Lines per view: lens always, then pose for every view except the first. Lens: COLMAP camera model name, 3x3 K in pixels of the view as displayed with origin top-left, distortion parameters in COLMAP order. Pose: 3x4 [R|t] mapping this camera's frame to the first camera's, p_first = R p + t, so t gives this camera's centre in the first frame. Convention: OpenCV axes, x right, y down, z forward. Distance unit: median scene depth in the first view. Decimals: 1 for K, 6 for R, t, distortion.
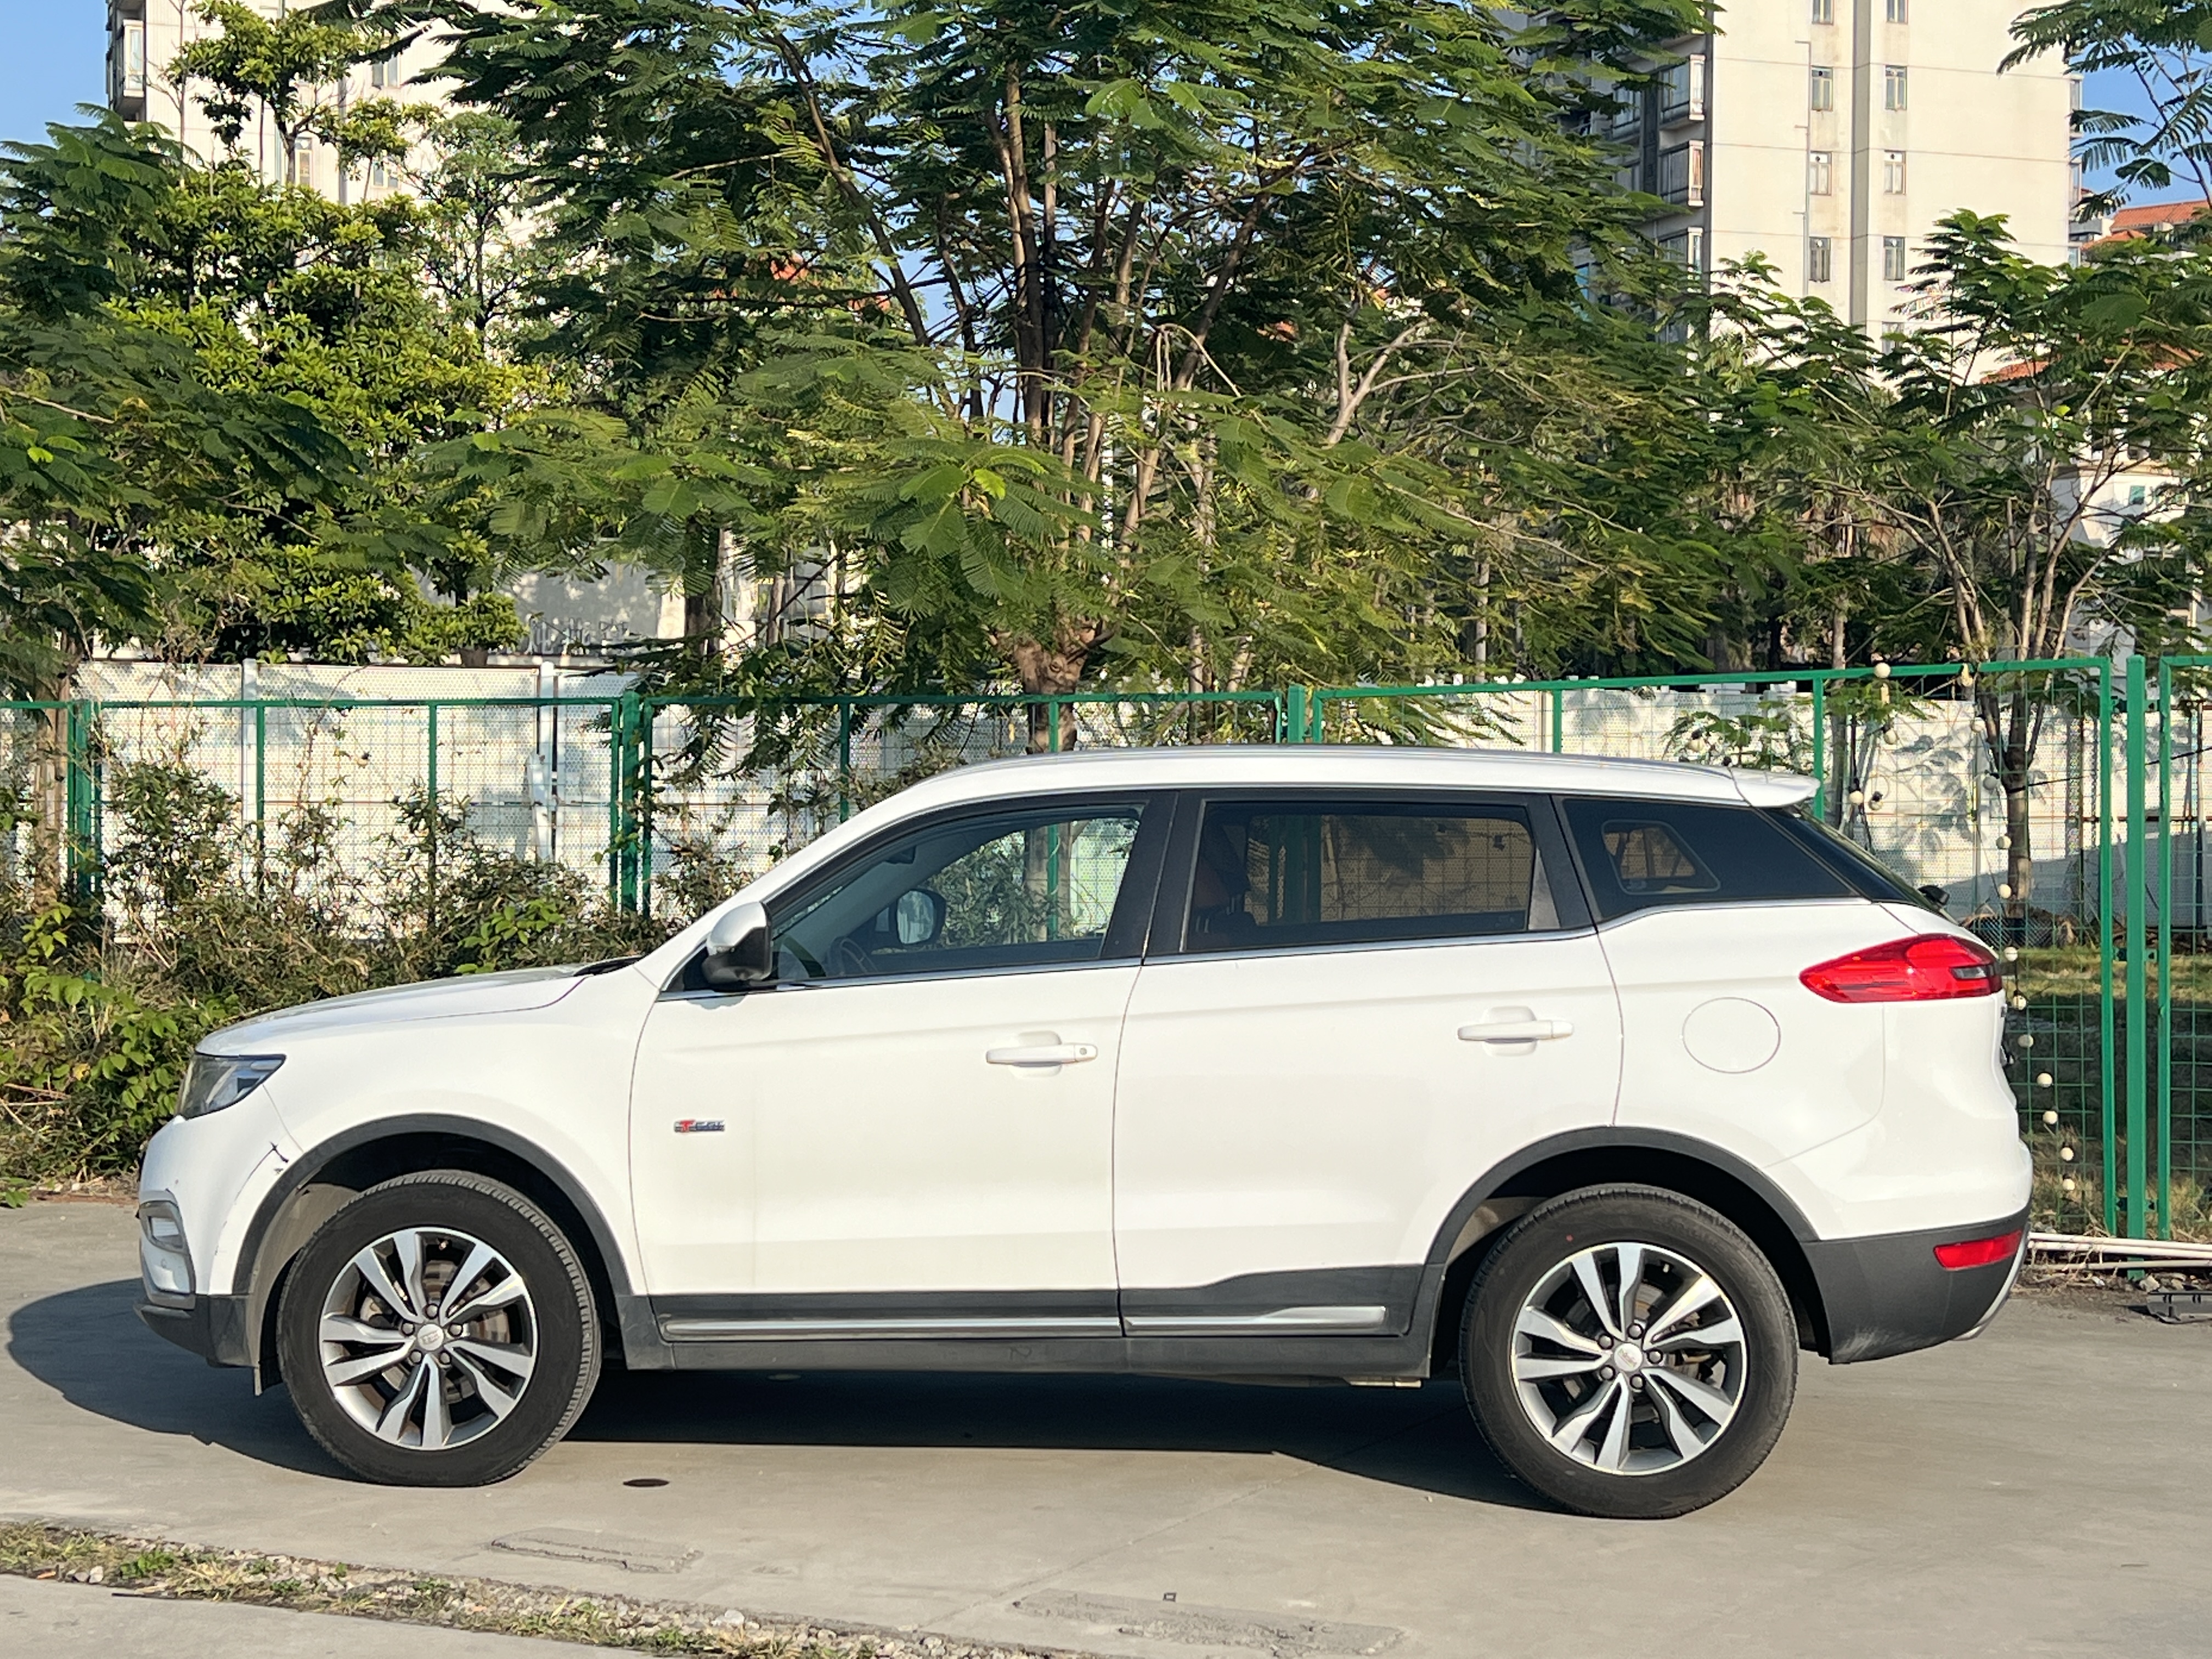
lens RADIAL K [[3639.4, 0, 1107.1], [0, 3639.4, 829.9], [0, 0, 1]] dist [0.161404, 0.000000]
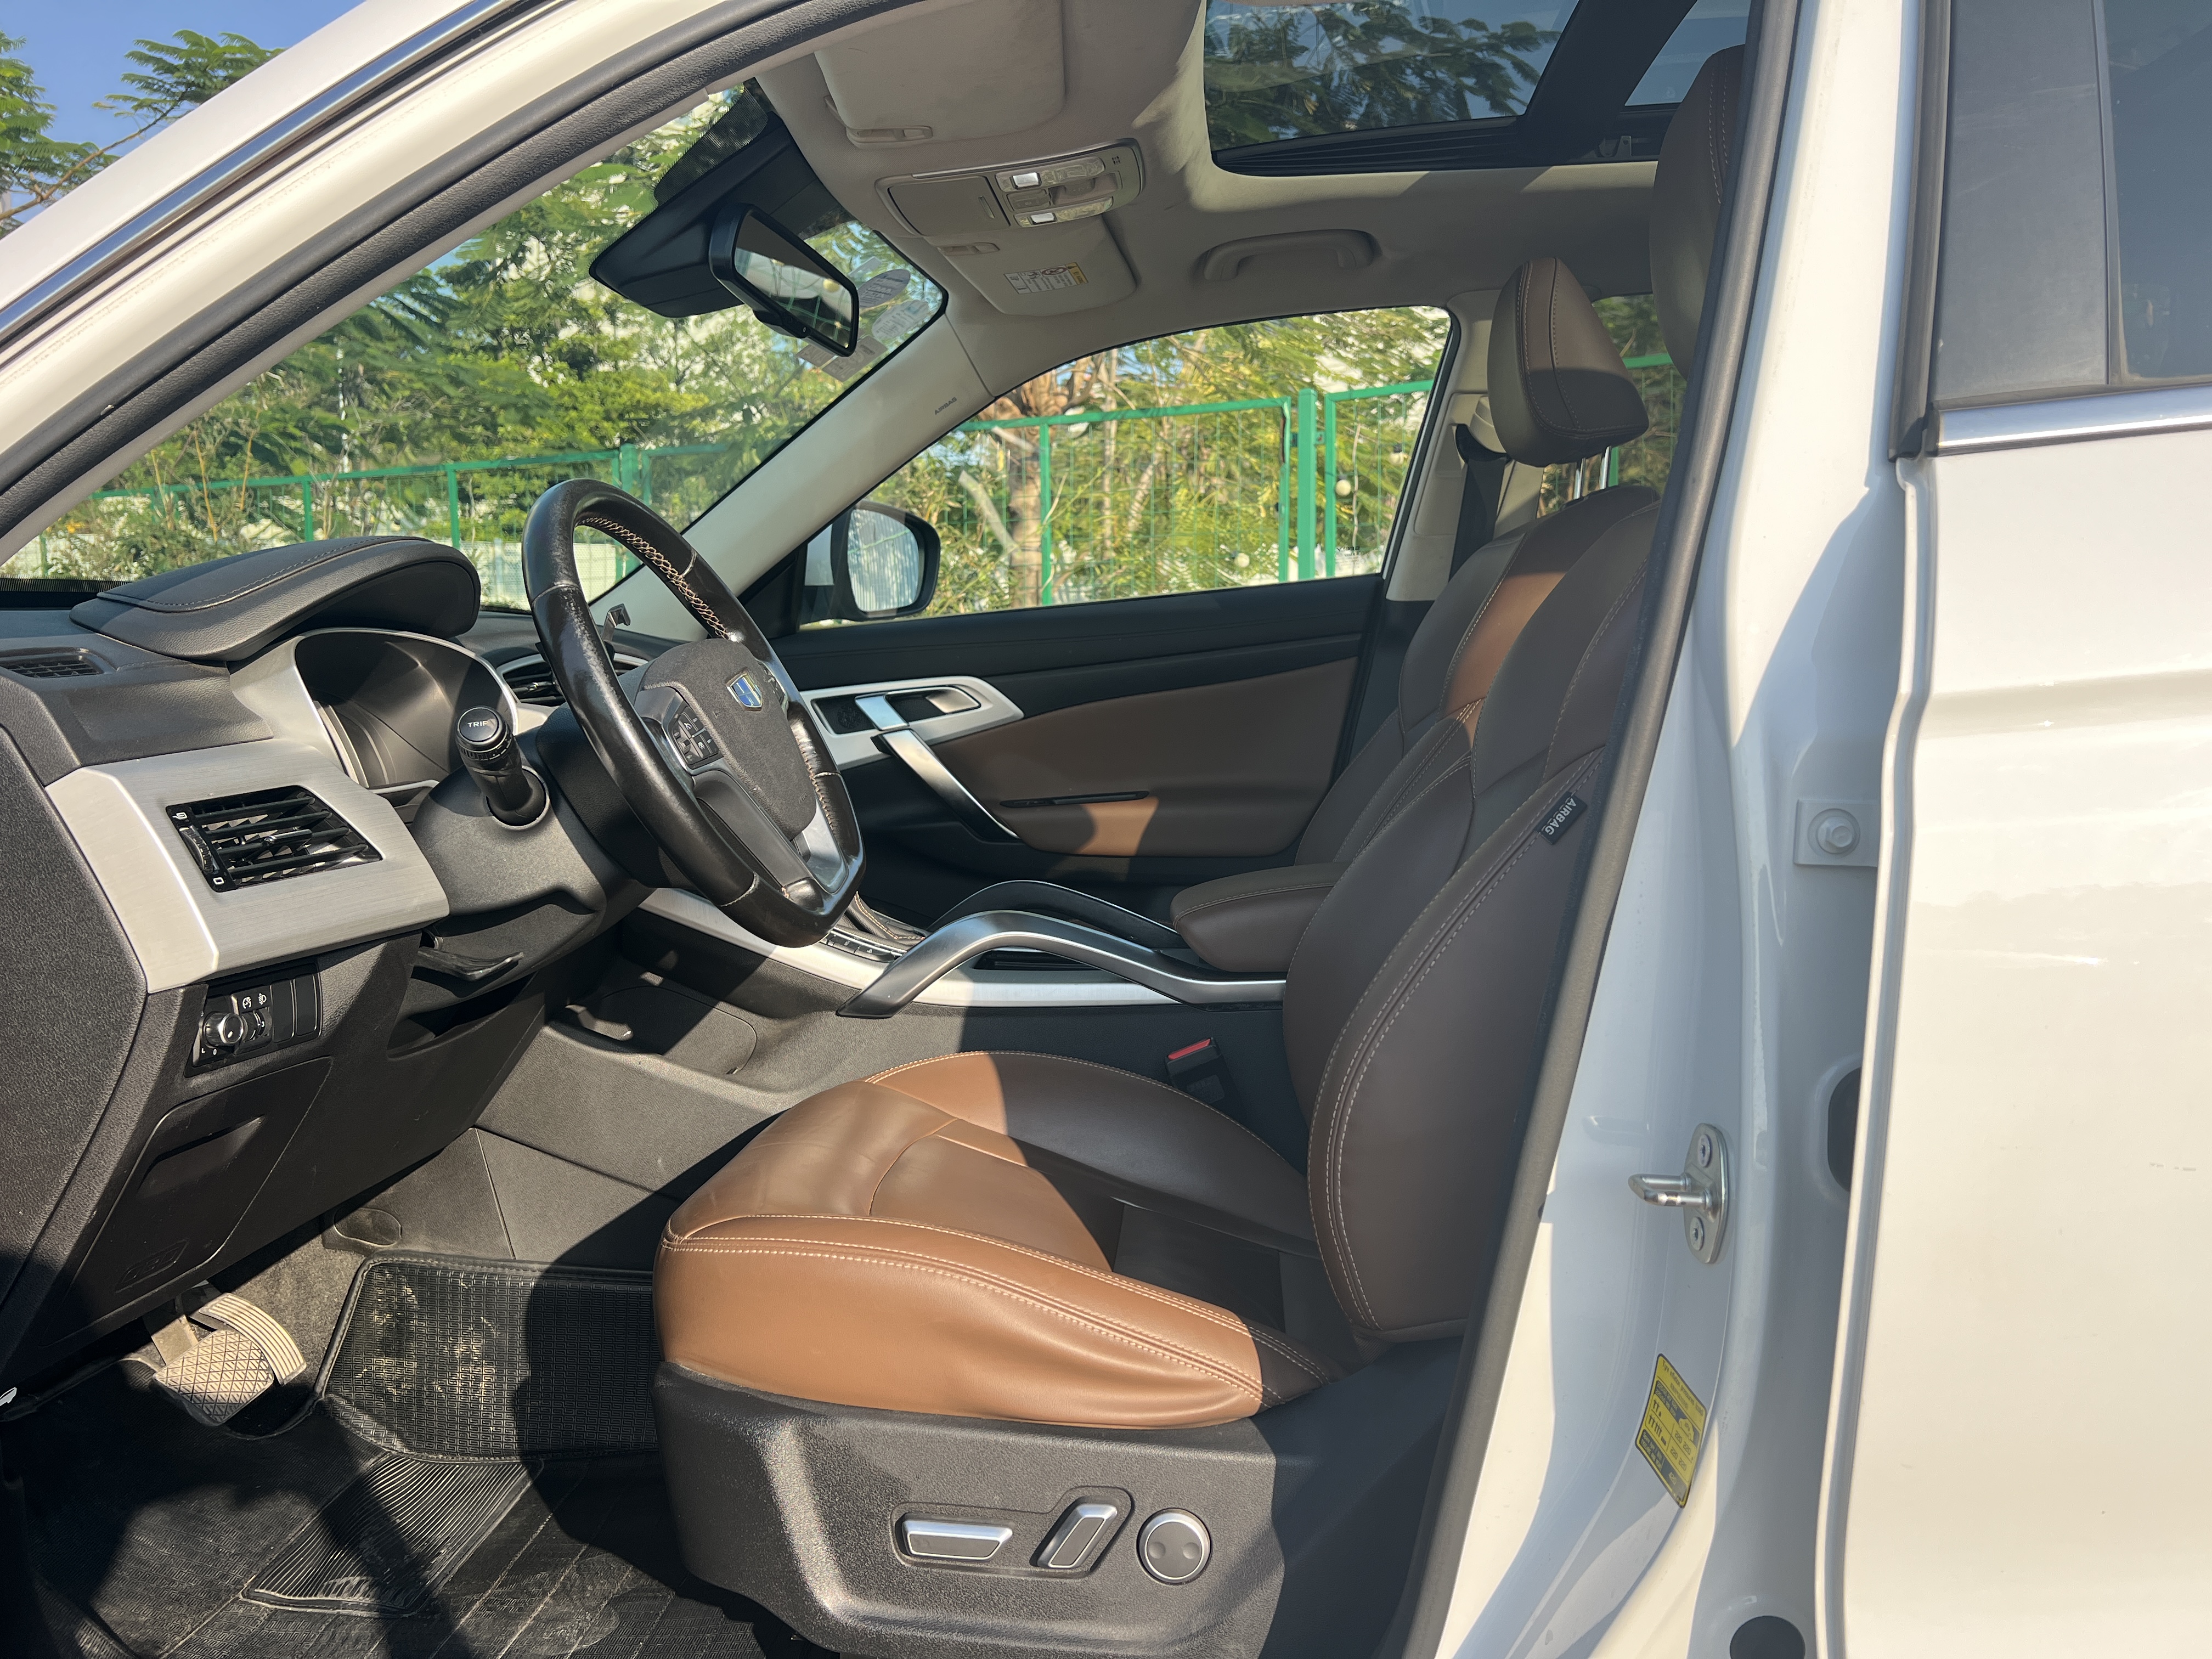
lens RADIAL K [[1686.4, 0, 1103.7], [0, 1686.4, 835.8], [0, 0, 1]] dist [0.005508, 0.005941]
pose [[0.998476, -0.024918, 0.049234, -0.007440], [0.019926, 0.994849, 0.099387, 0.008923], [-0.051457, -0.098254, 0.993830, 0.166536]]
